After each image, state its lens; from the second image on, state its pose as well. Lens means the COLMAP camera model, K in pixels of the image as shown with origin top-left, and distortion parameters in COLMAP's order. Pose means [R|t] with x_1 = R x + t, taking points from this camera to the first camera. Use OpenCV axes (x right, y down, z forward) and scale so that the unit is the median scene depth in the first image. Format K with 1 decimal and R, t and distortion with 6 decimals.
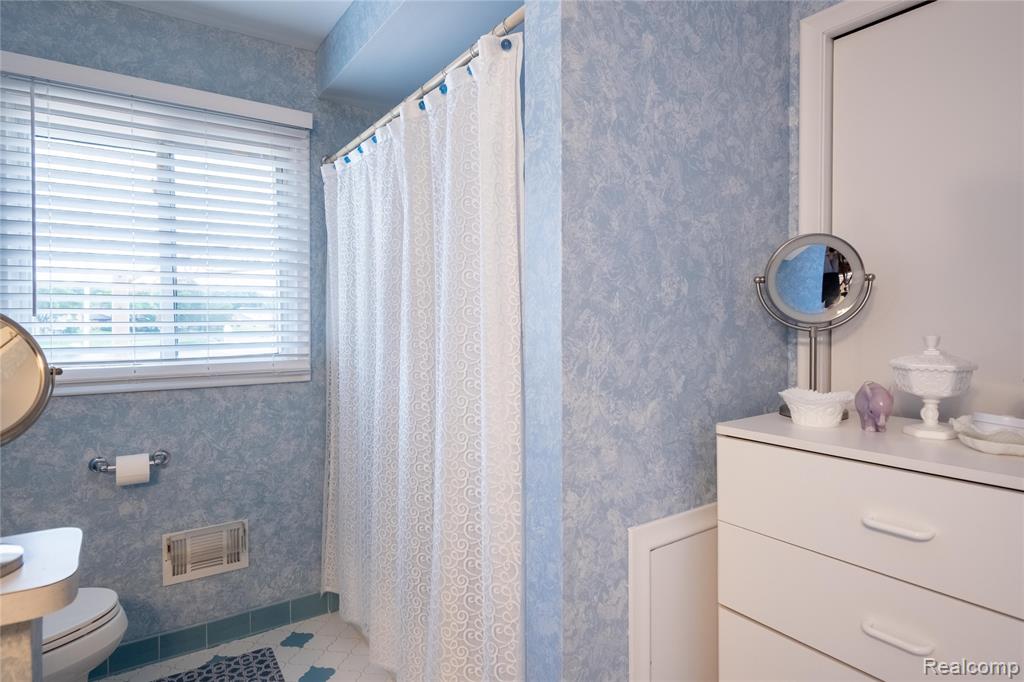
lens RADIAL K [[575.0, 0, 515.6], [0, 575.0, 333.5], [0, 0, 1]] dist [-0.000195, -0.000692]
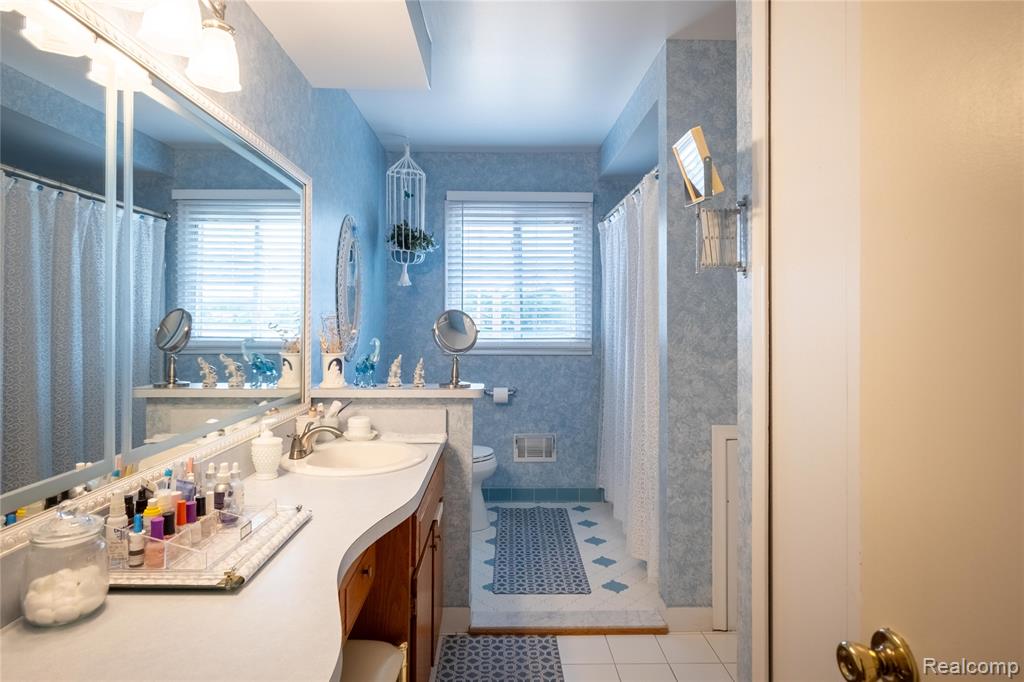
lens RADIAL K [[575.0, 0, 510.4], [0, 575.0, 317.7], [0, 0, 1]] dist [-0.000195, -0.000692]
pose [[0.836230, -0.003095, -0.548370, 0.383321], [-0.010602, 0.999706, -0.021810, 0.016936], [0.548276, 0.024051, 0.835952, -0.547410]]
